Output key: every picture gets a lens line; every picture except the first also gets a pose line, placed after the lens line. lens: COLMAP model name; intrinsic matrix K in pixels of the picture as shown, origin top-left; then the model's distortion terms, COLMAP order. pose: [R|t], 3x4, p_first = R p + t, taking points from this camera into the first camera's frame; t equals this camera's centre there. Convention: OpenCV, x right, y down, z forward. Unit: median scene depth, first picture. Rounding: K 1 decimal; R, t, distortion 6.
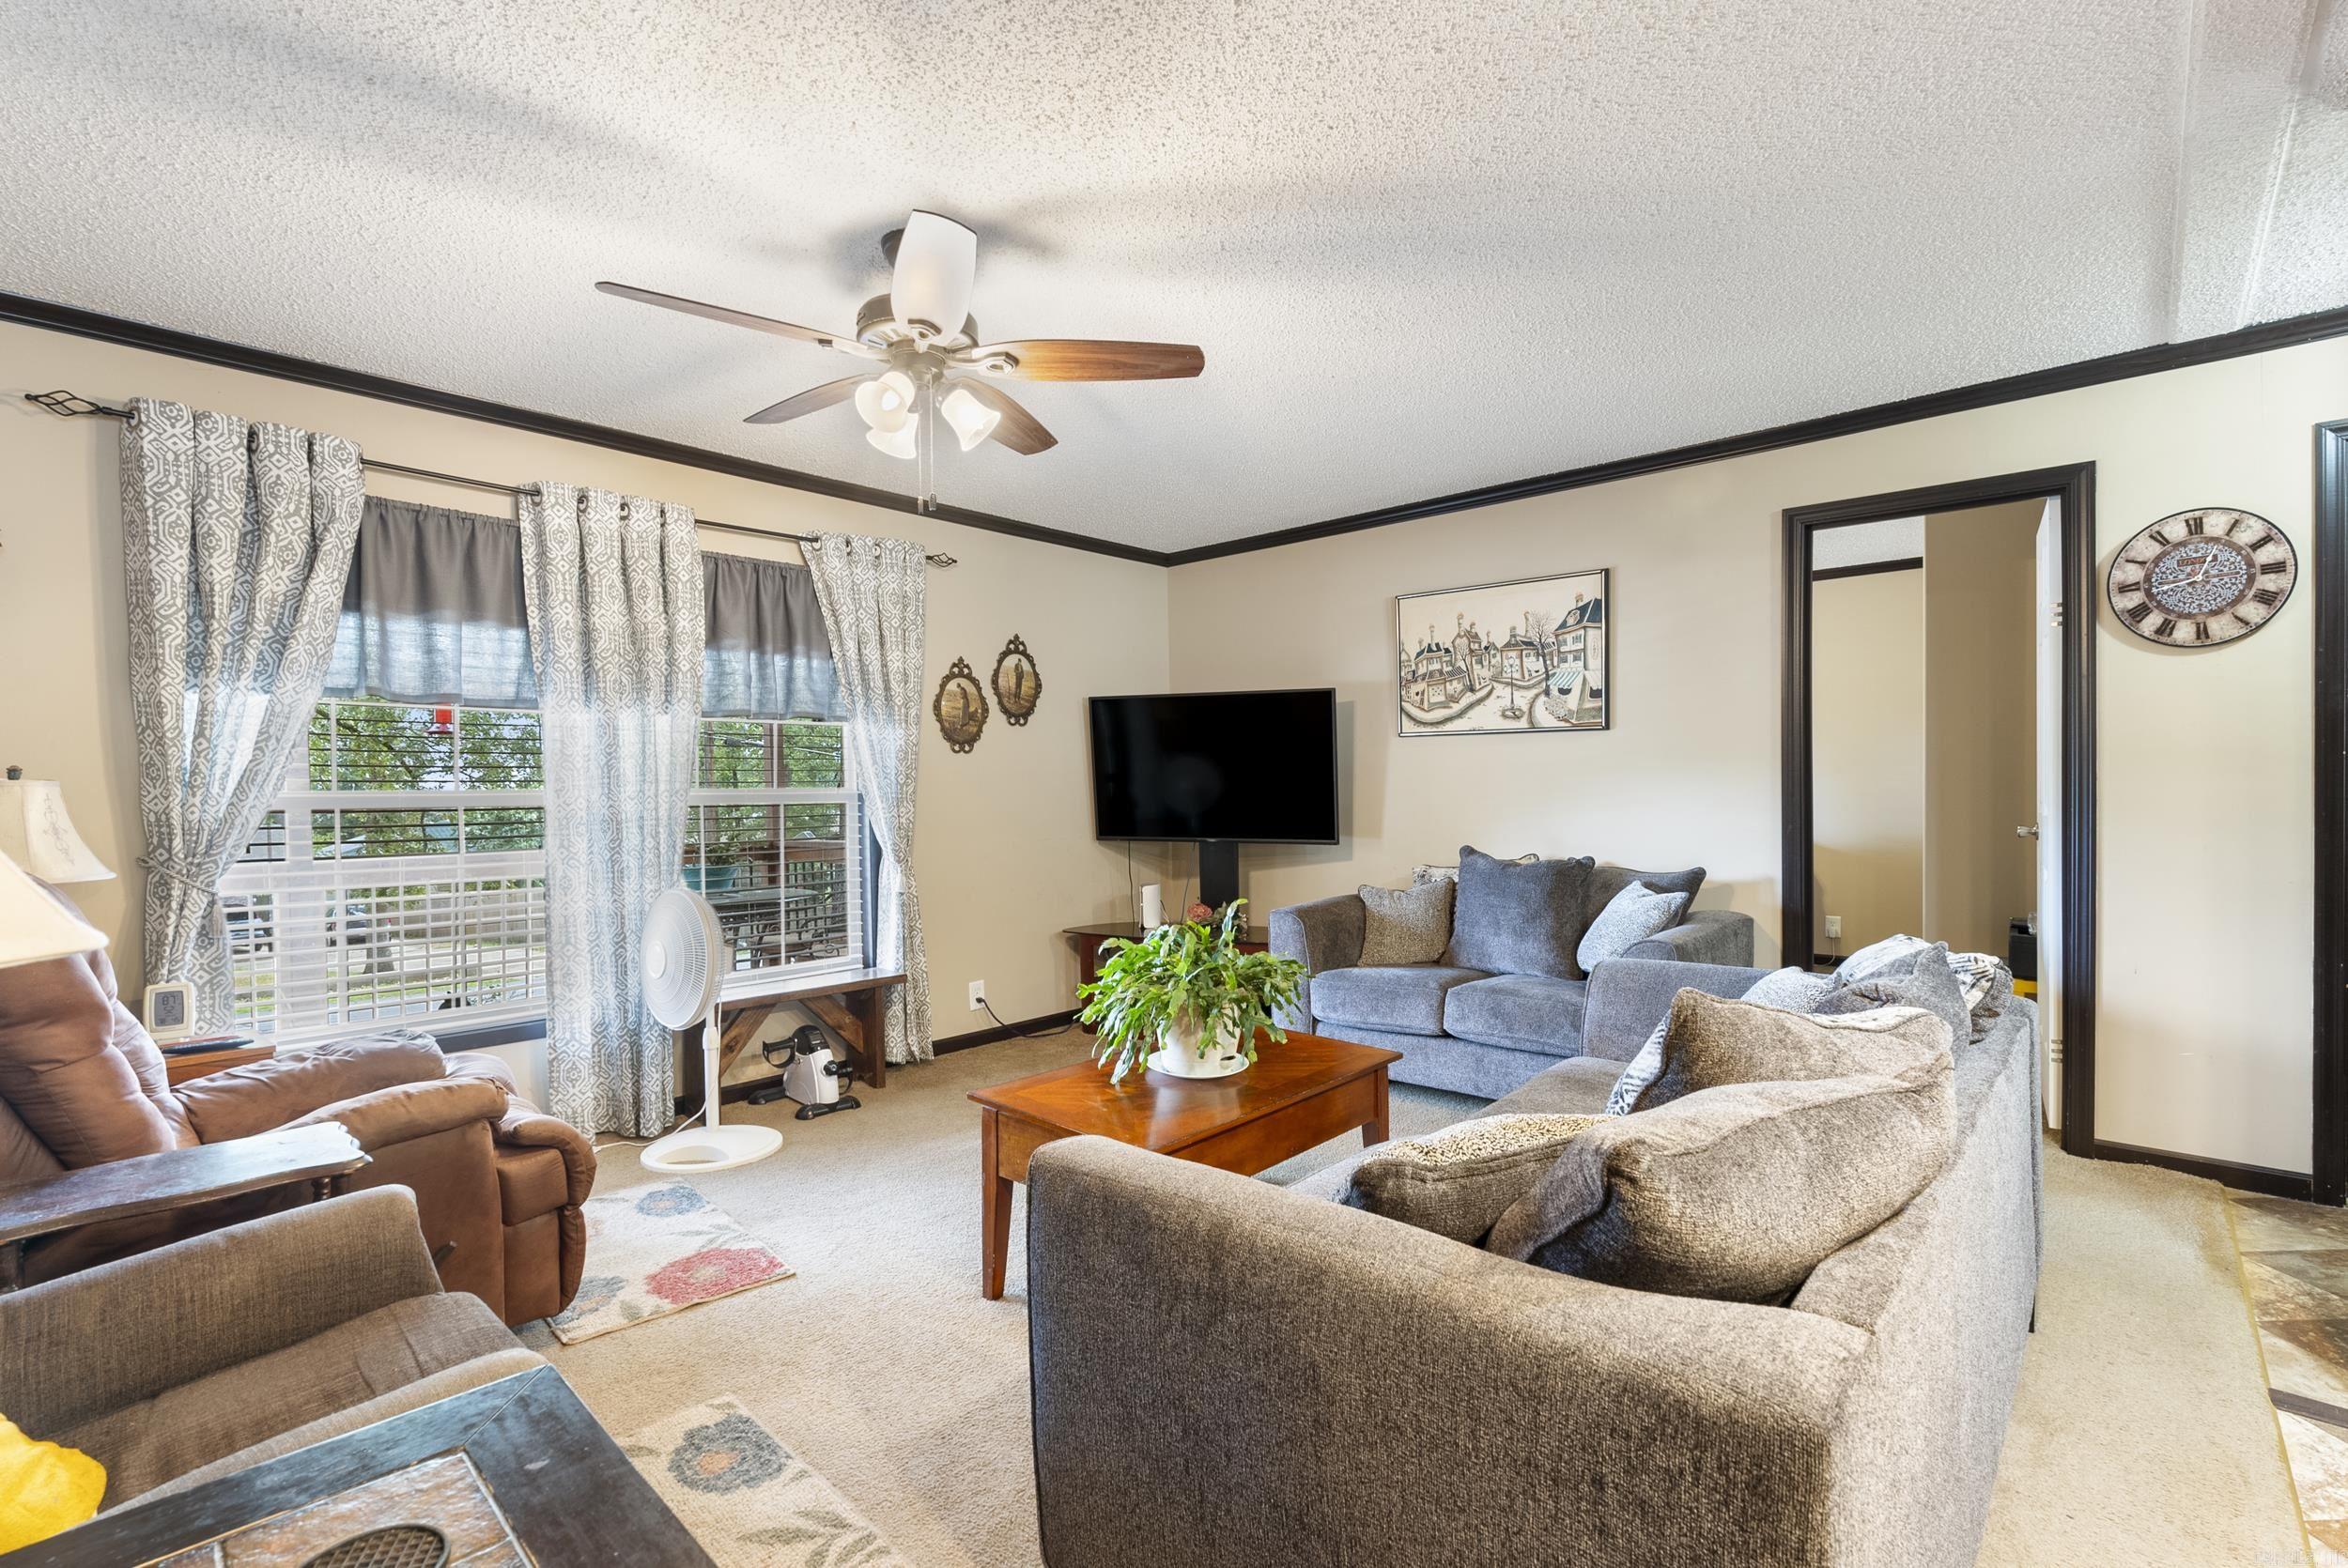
lens RADIAL K [[1056.9, 0, 1173.8], [0, 1056.9, 795.4], [0, 0, 1]] dist [-0.005554, 0.000199]
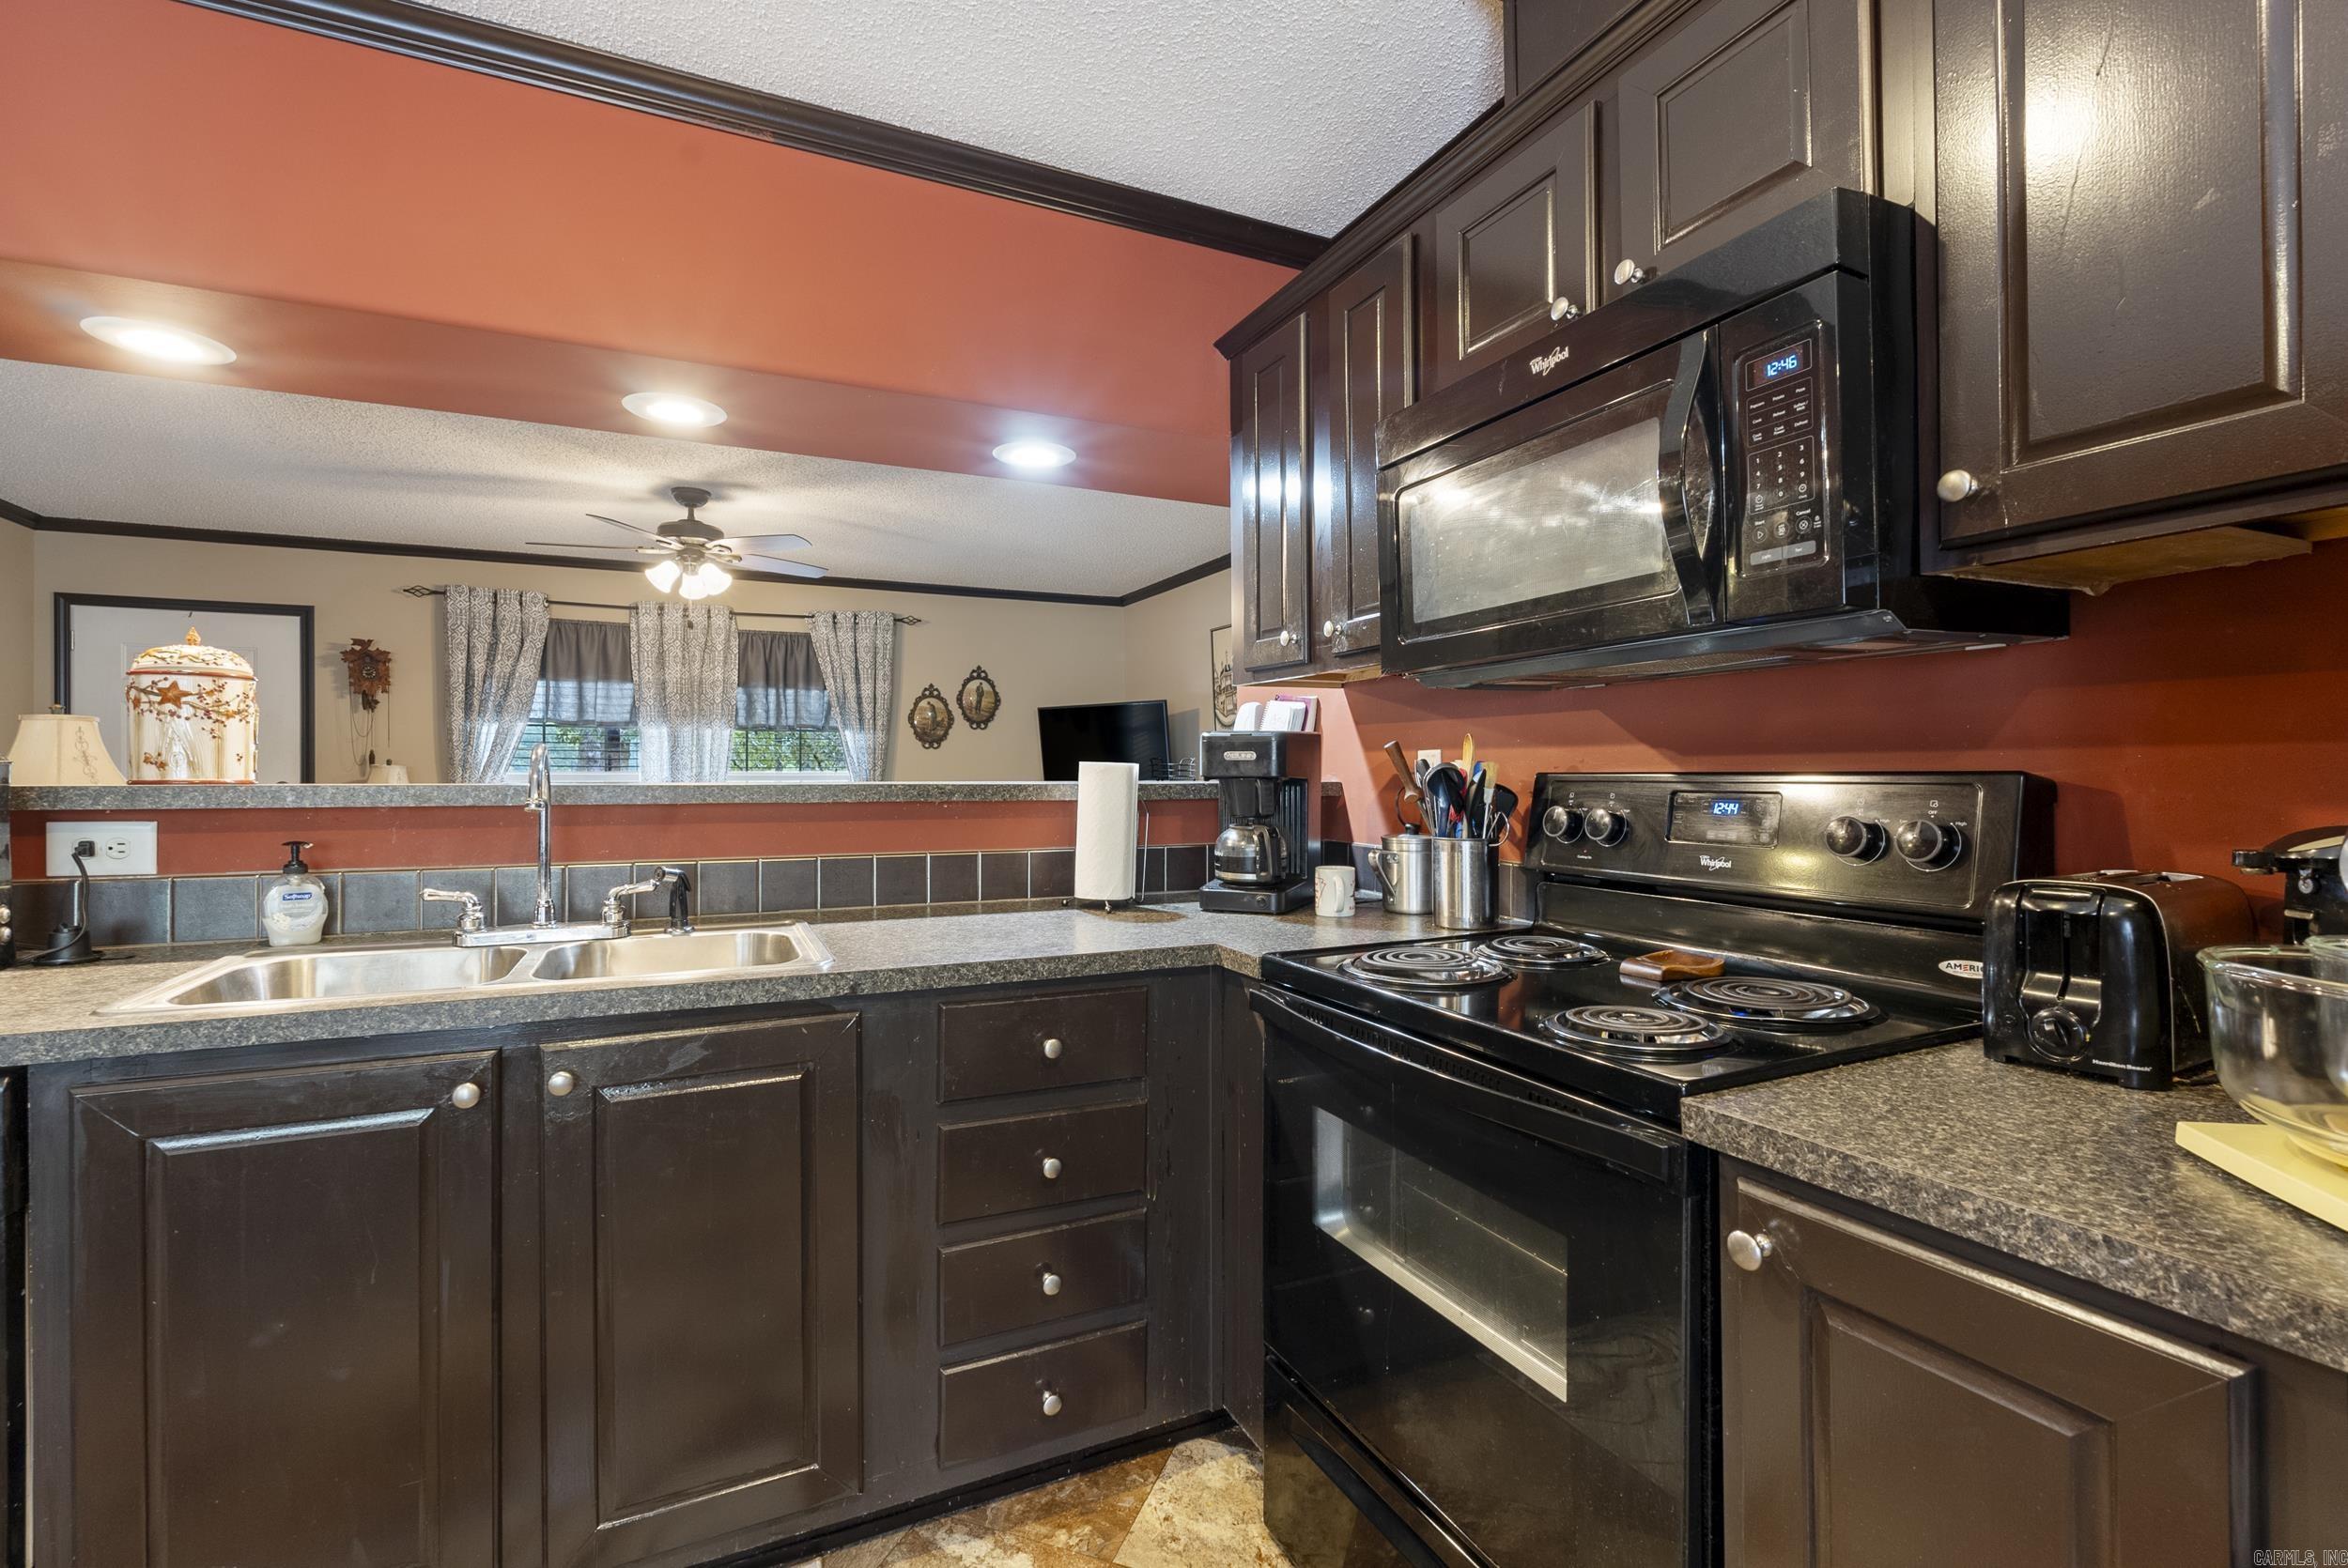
lens RADIAL K [[1035.1, 0, 1166.4], [0, 1035.1, 770.6], [0, 0, 1]] dist [-0.000016, 0.000011]
pose [[0.923688, 0.007095, -0.383079, 0.857434], [-0.010704, 0.999916, -0.007290, -0.003502], [0.382995, 0.010834, 0.923687, -0.272016]]
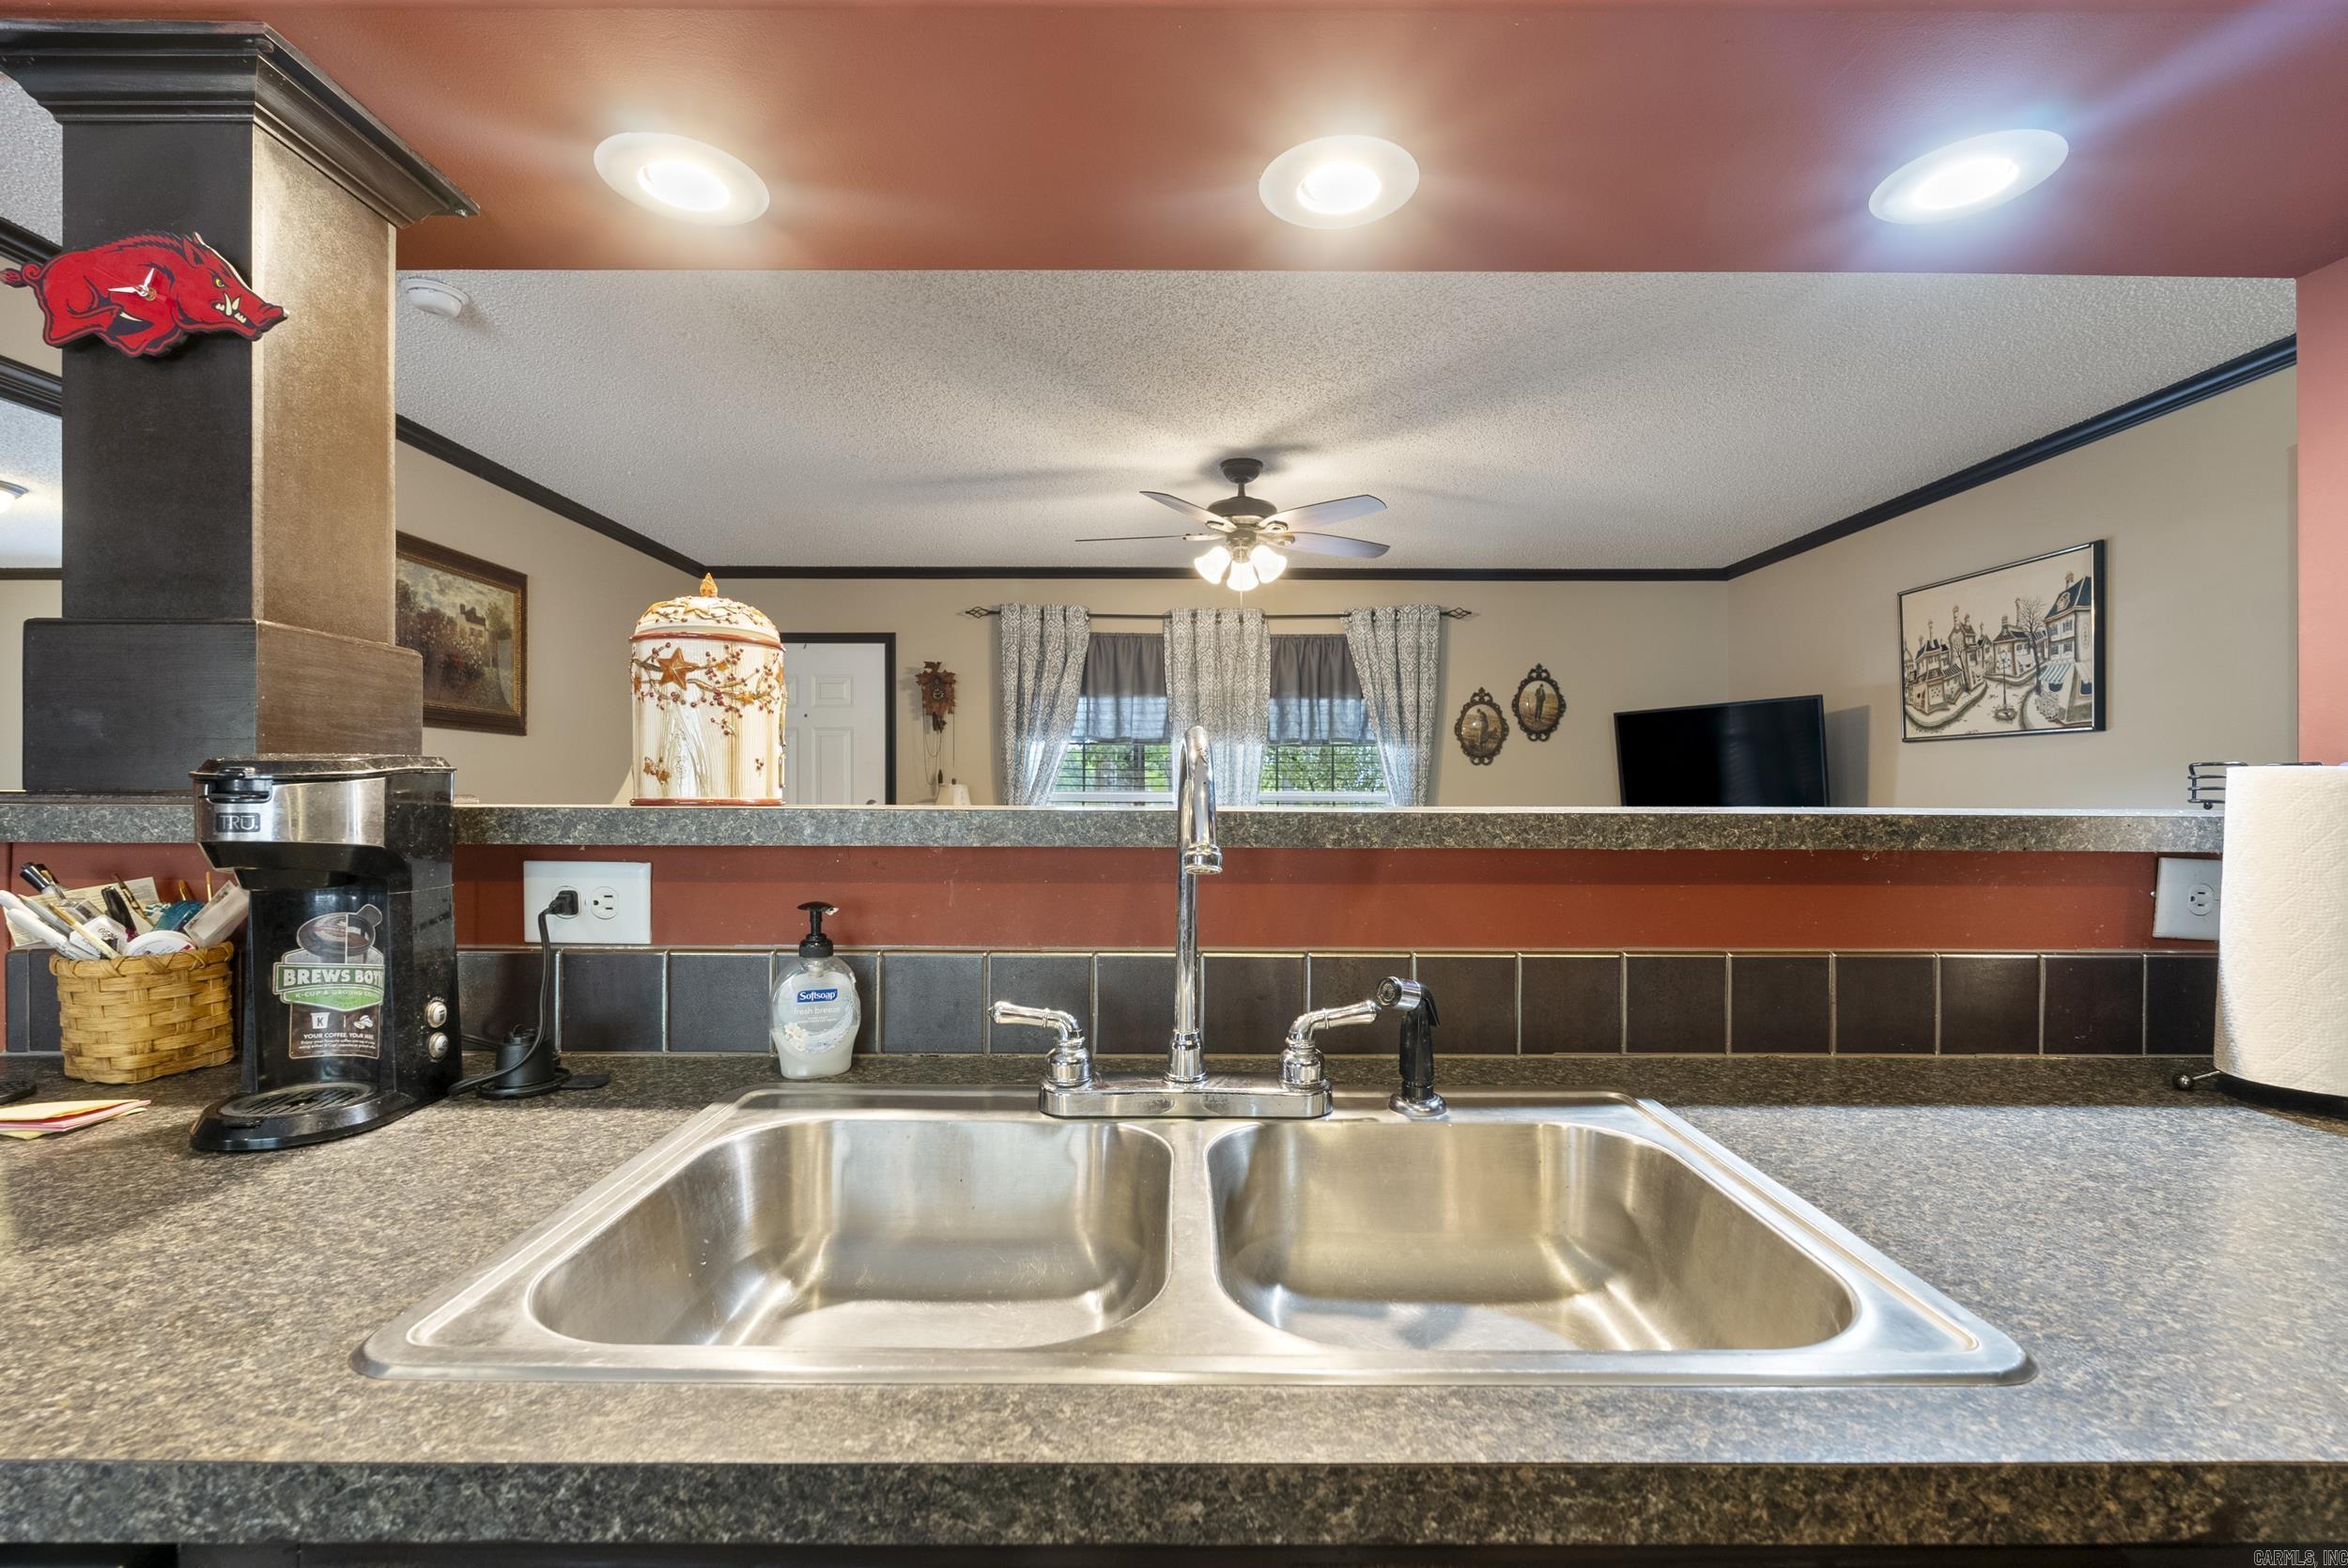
lens RADIAL K [[1040.5, 0, 1184.0], [0, 1040.5, 798.2], [0, 0, 1]] dist [-0.001143, 0.000110]
pose [[0.680986, 0.013203, -0.732177, 0.597128], [-0.014715, 0.999882, 0.004345, -0.001598], [0.732149, 0.007816, 0.681100, -0.114575]]
